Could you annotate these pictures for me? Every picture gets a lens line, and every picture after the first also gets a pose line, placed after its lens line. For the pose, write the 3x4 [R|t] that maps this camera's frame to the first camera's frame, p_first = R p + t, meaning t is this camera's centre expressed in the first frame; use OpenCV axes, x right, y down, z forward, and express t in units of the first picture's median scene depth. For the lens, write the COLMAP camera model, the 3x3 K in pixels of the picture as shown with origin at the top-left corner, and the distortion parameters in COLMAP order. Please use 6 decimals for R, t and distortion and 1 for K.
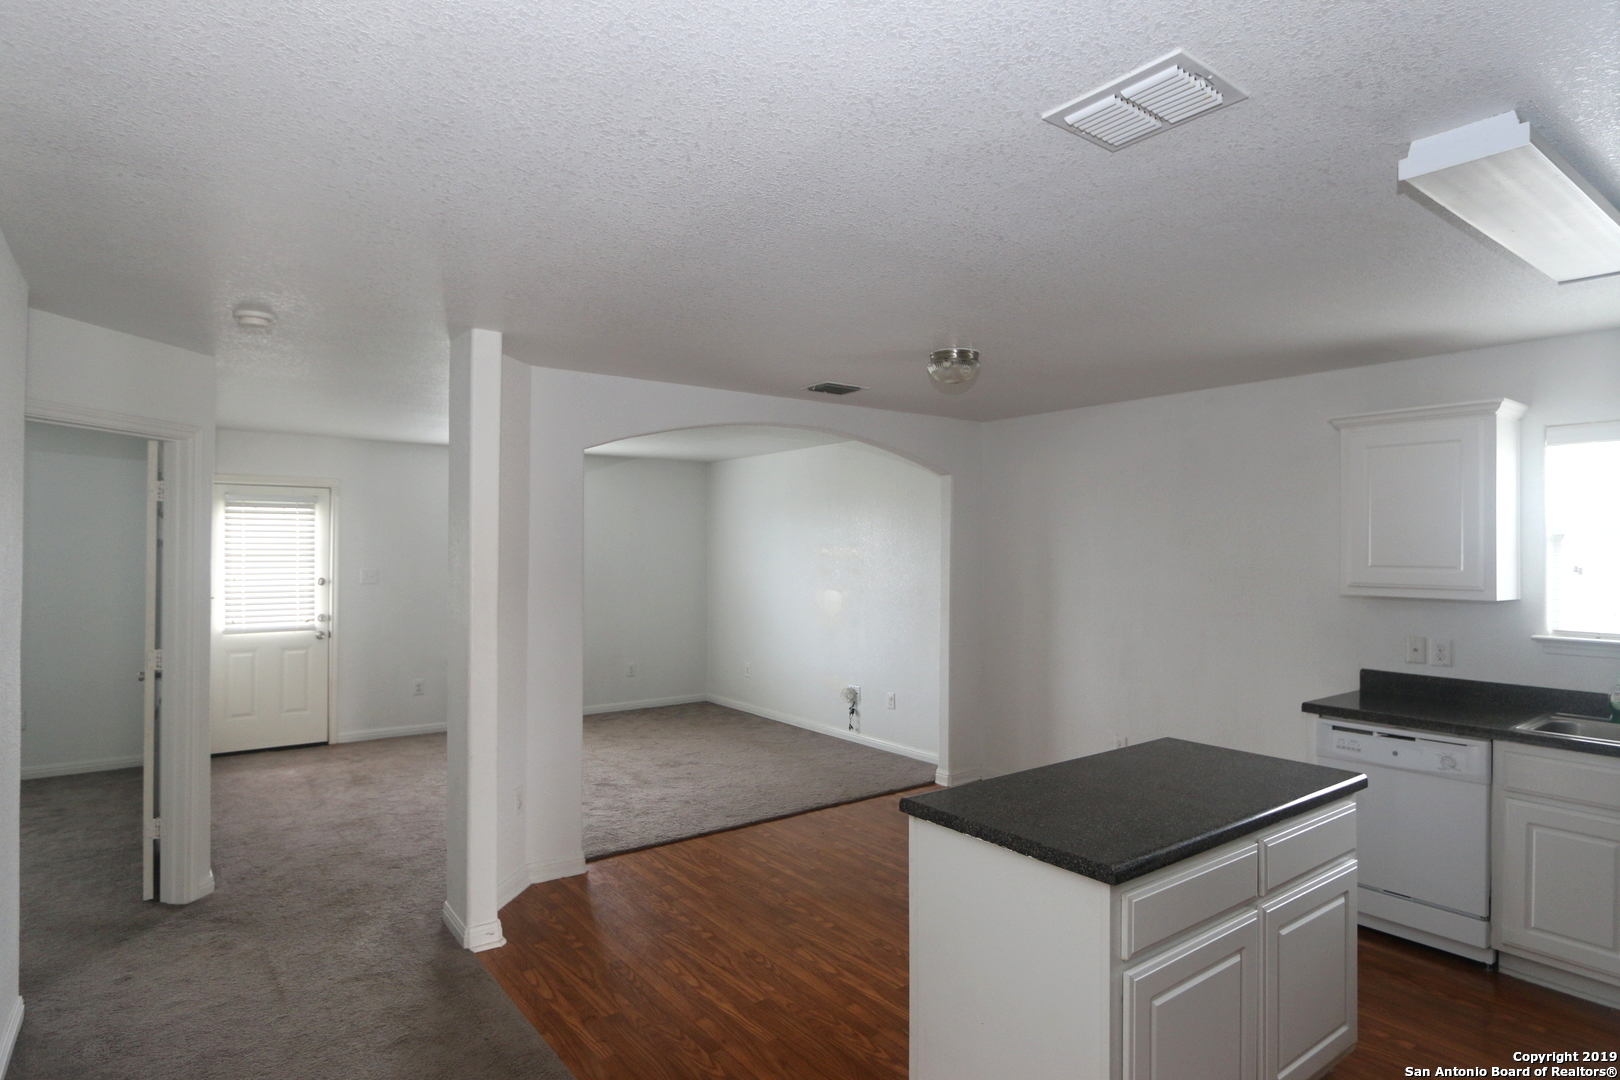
lens RADIAL K [[876.6, 0, 805.3], [0, 876.6, 540.0], [0, 0, 1]] dist [-0.001333, 0.000770]
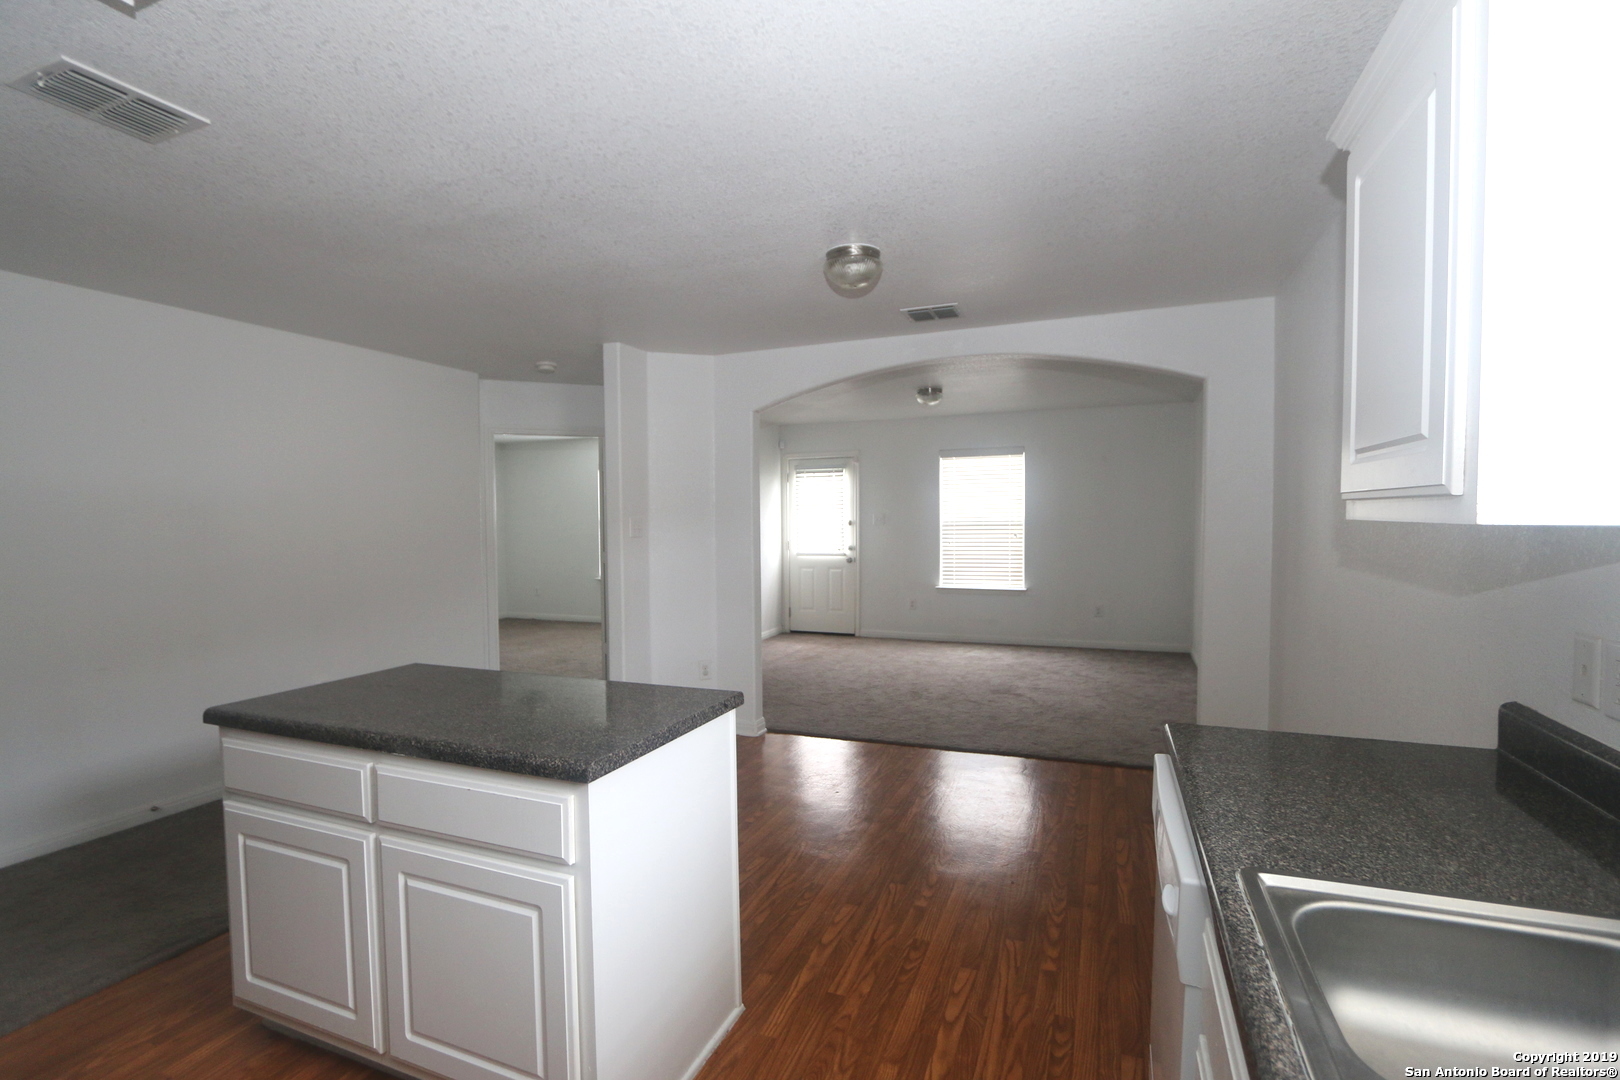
lens RADIAL K [[732.3, 0, 810.0], [0, 732.3, 540.0], [0, 0, 1]] dist [-0.004847, -0.000291]
pose [[0.516812, 0.017683, -0.855917, 0.455208], [0.025686, 0.999016, 0.036149, 0.030931], [0.855714, -0.040667, 0.515849, 0.326907]]
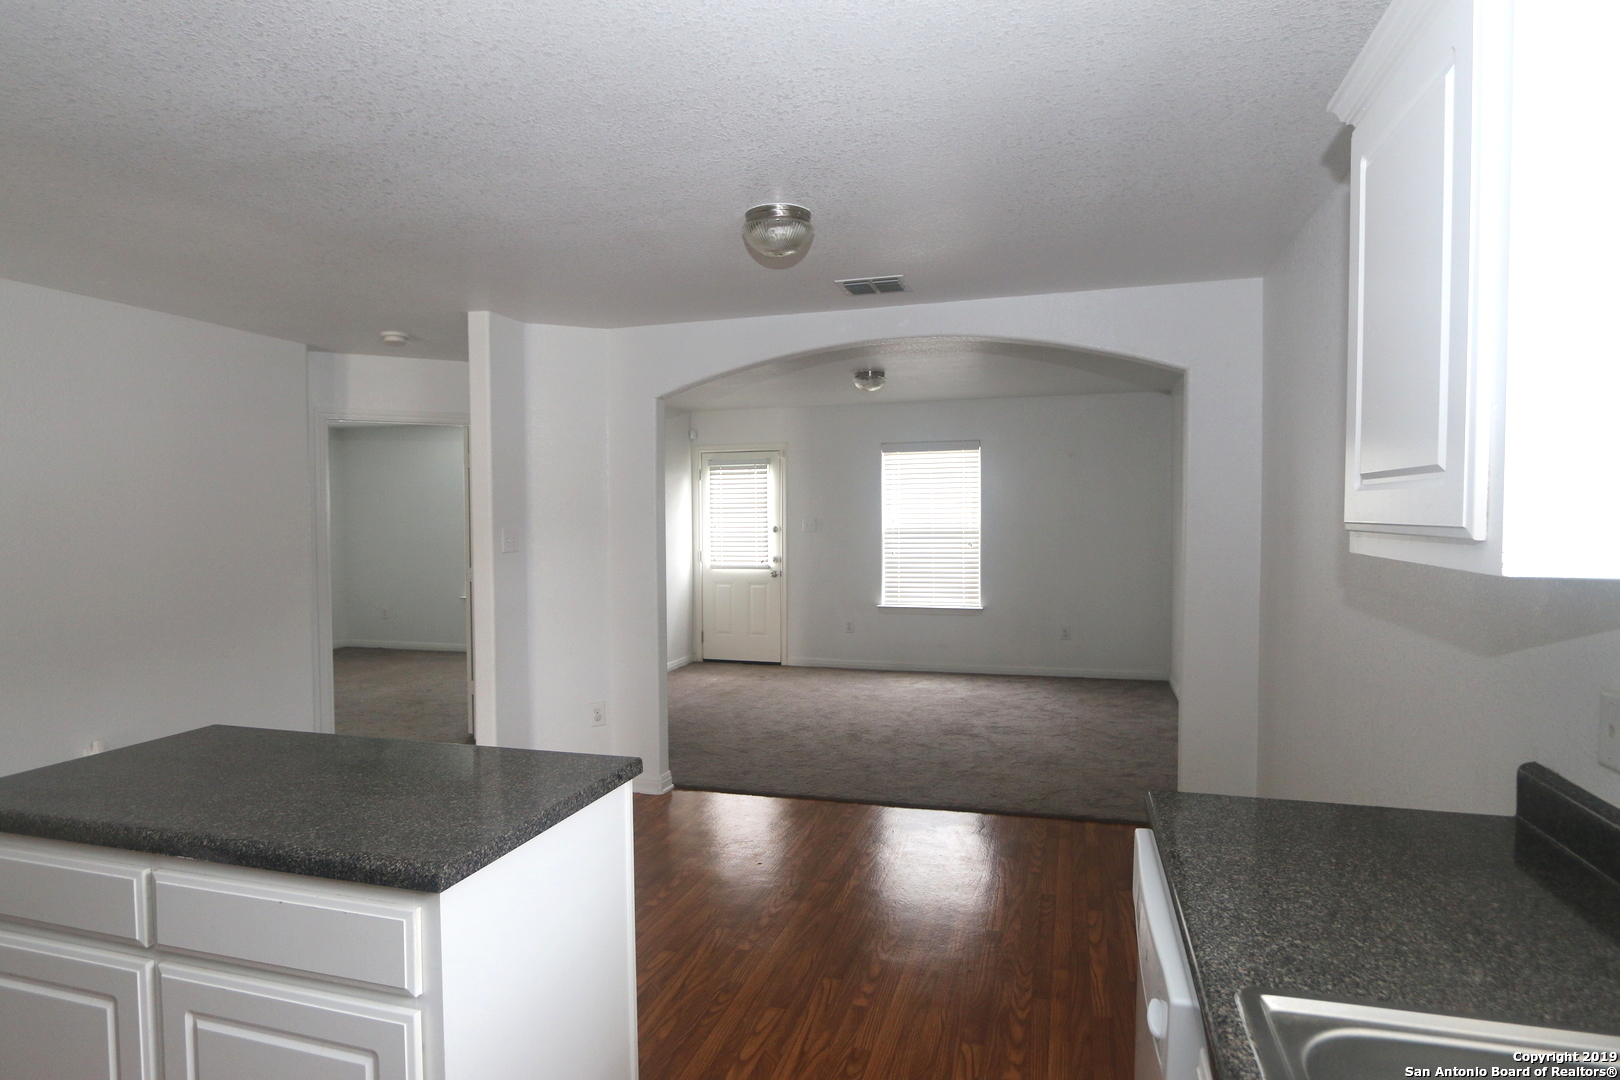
lens RADIAL K [[876.6, 0, 805.3], [0, 876.6, 540.0], [0, 0, 1]] dist [-0.001333, 0.000770]
pose [[0.590453, 0.013237, -0.806964, 0.450471], [0.023287, 0.999170, 0.033429, 0.023280], [0.806736, -0.038530, 0.589654, 0.330937]]
